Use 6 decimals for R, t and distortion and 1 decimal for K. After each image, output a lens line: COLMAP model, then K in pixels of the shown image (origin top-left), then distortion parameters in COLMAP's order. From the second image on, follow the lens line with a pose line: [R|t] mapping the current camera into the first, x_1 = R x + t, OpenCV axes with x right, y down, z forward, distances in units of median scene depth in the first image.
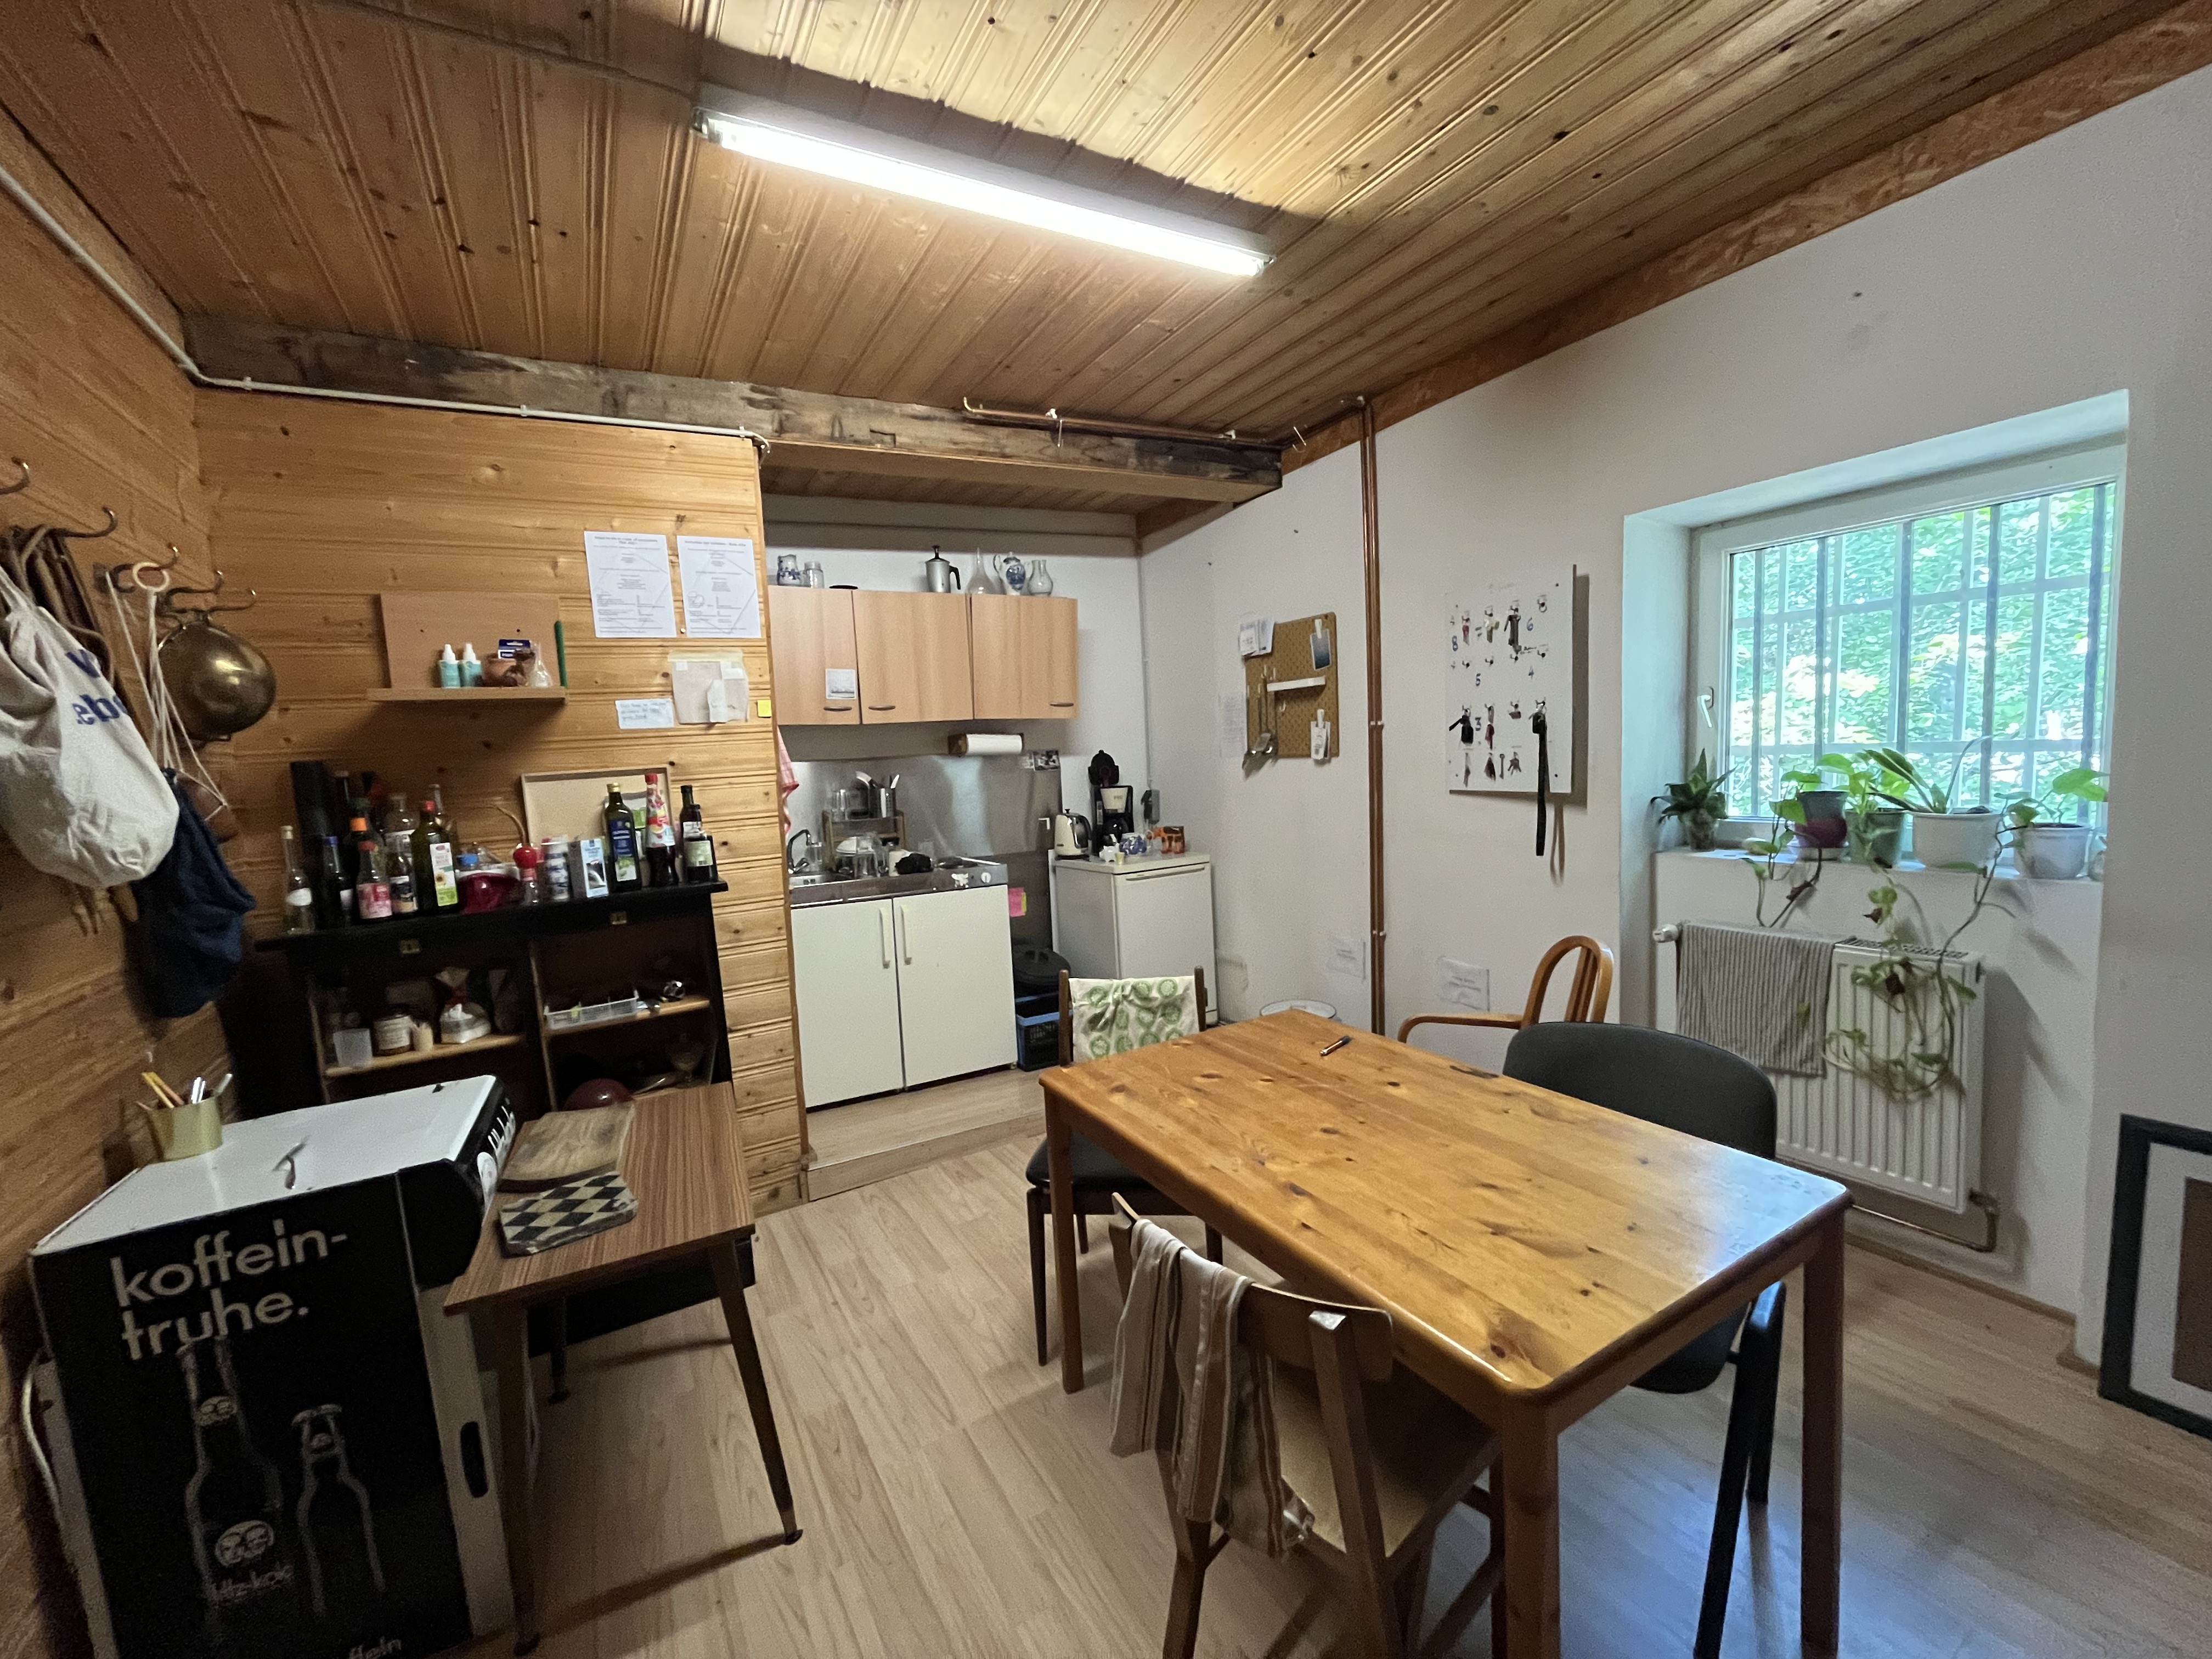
lens RADIAL K [[909.7, 0, 1093.5], [0, 909.7, 841.4], [0, 0, 1]] dist [0.000520, -0.000104]
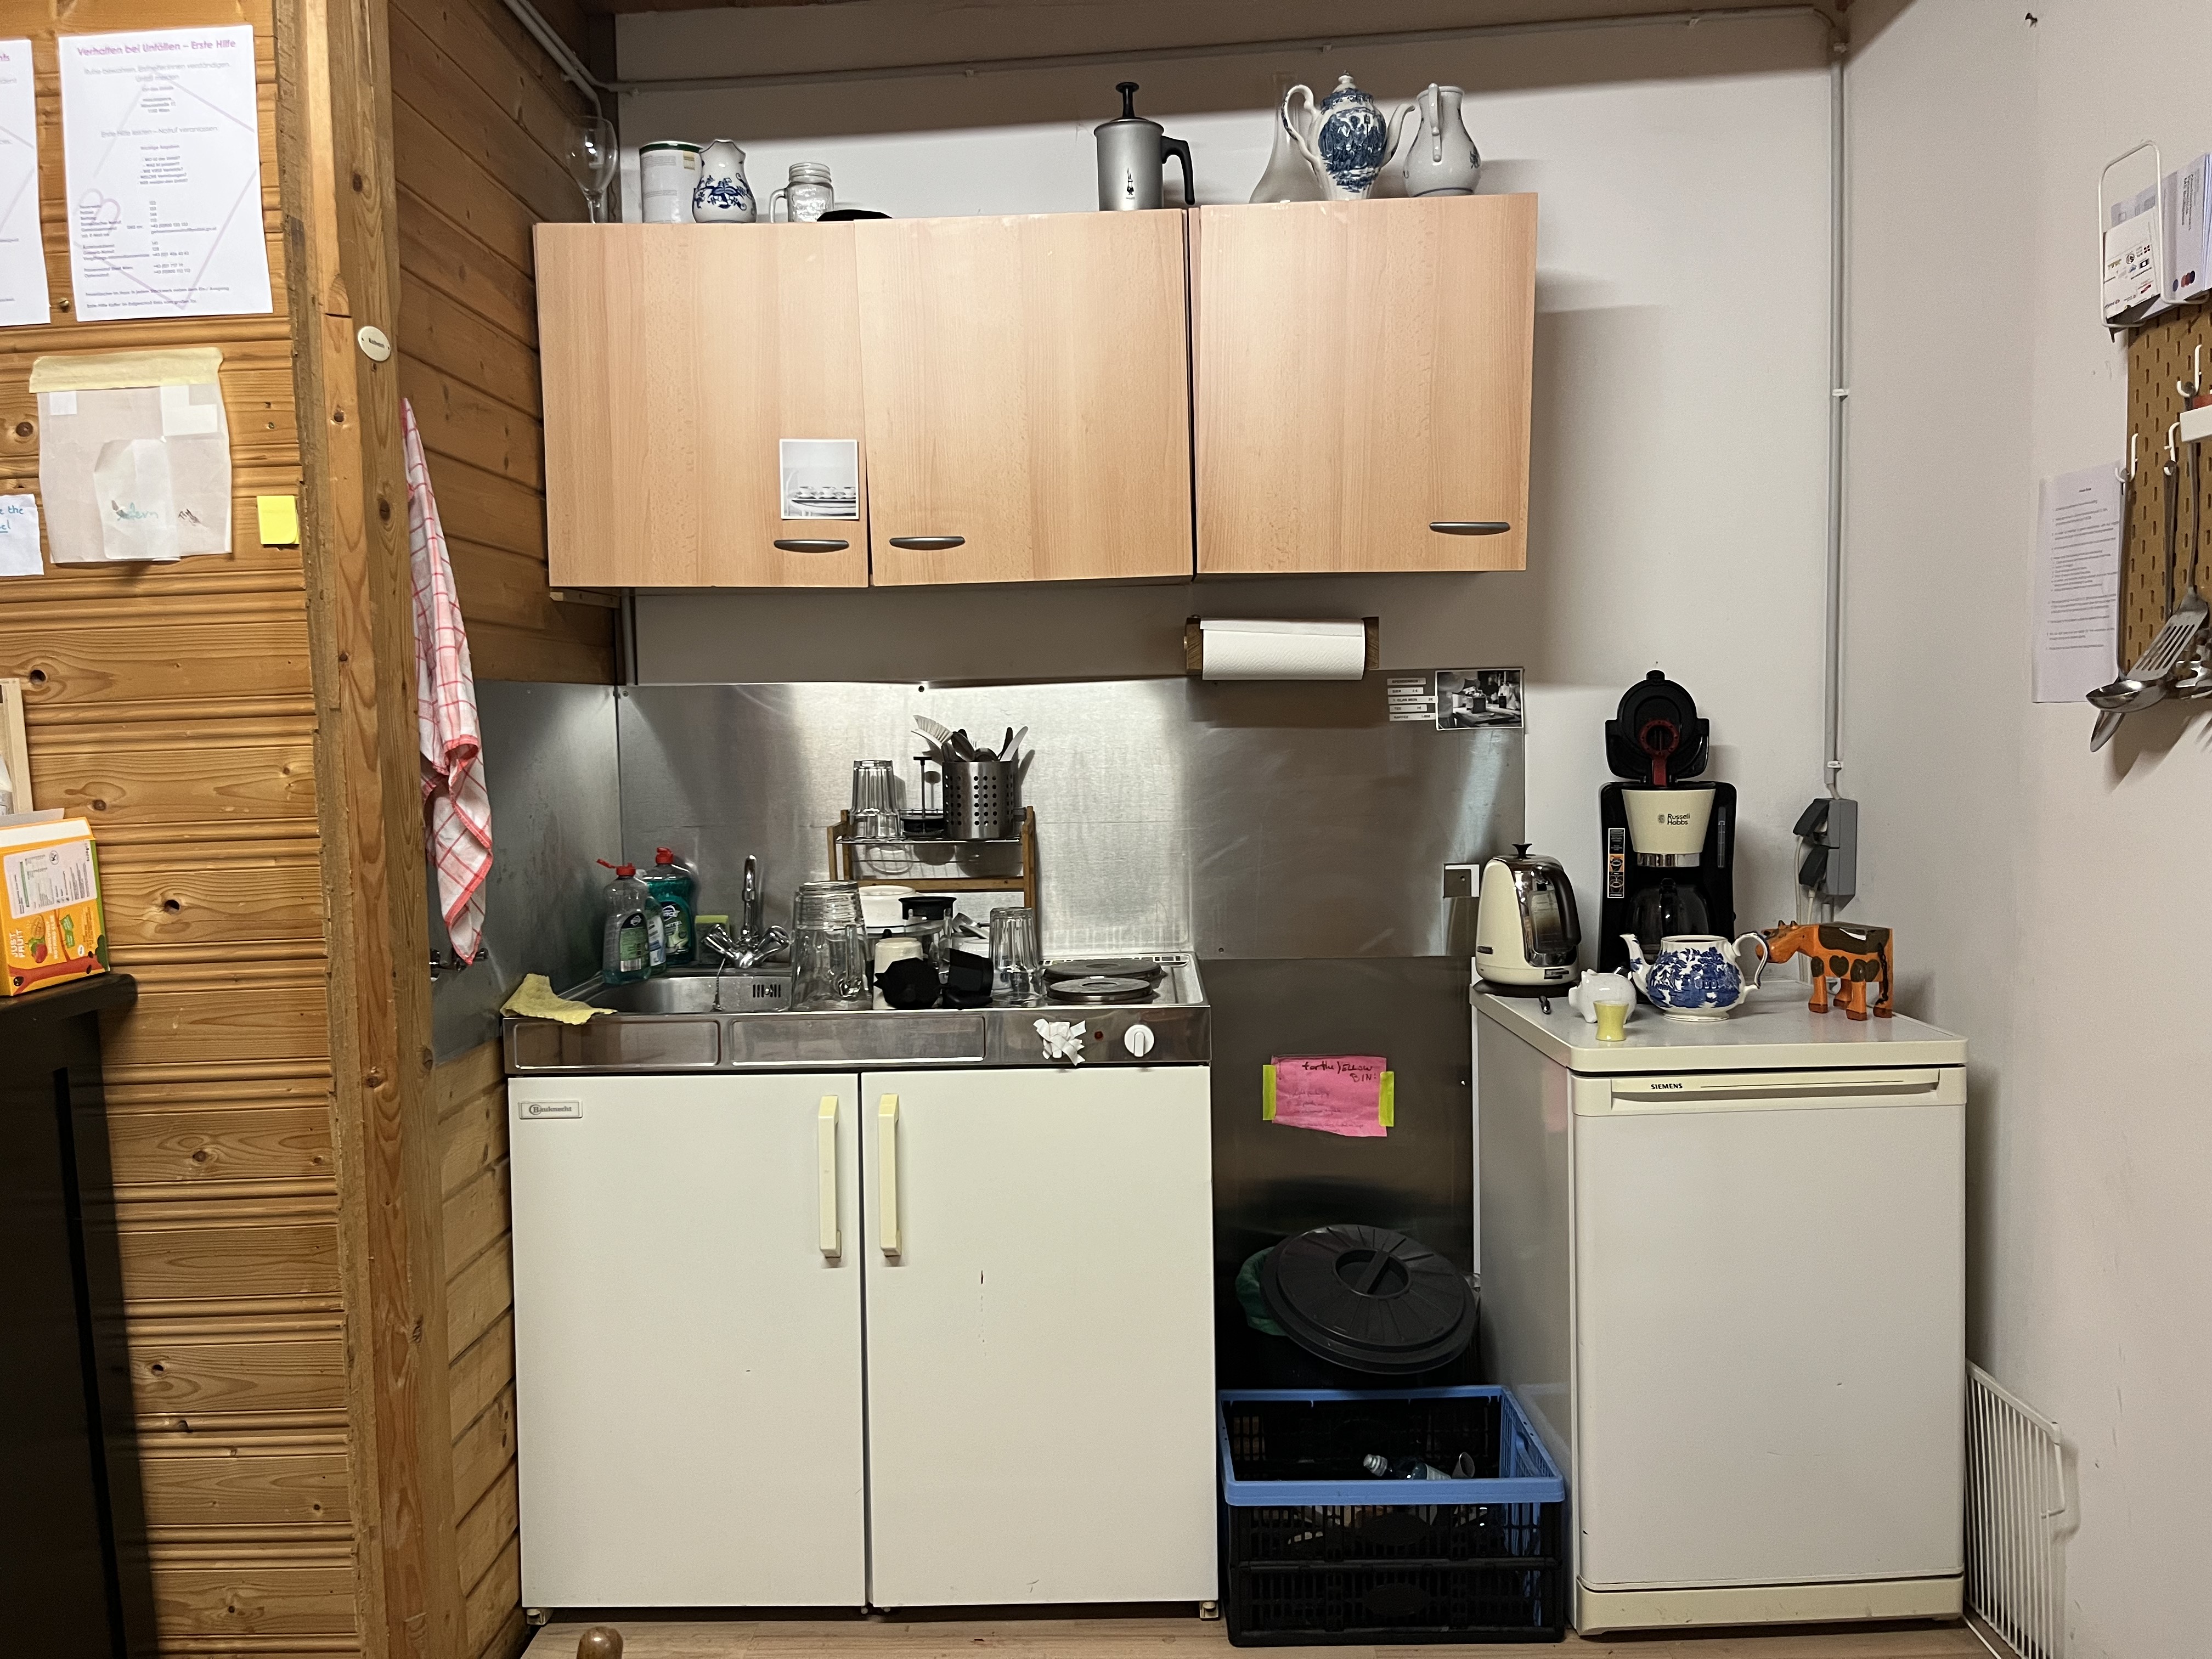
lens RADIAL K [[1683.8, 0, 1110.2], [0, 1683.8, 829.7], [0, 0, 1]] dist [0.039261, -0.040818]
pose [[0.865249, 0.063742, -0.497274, 0.161715], [-0.067700, 0.997655, 0.010086, -0.039834], [0.496751, 0.024939, 0.867535, 0.416324]]
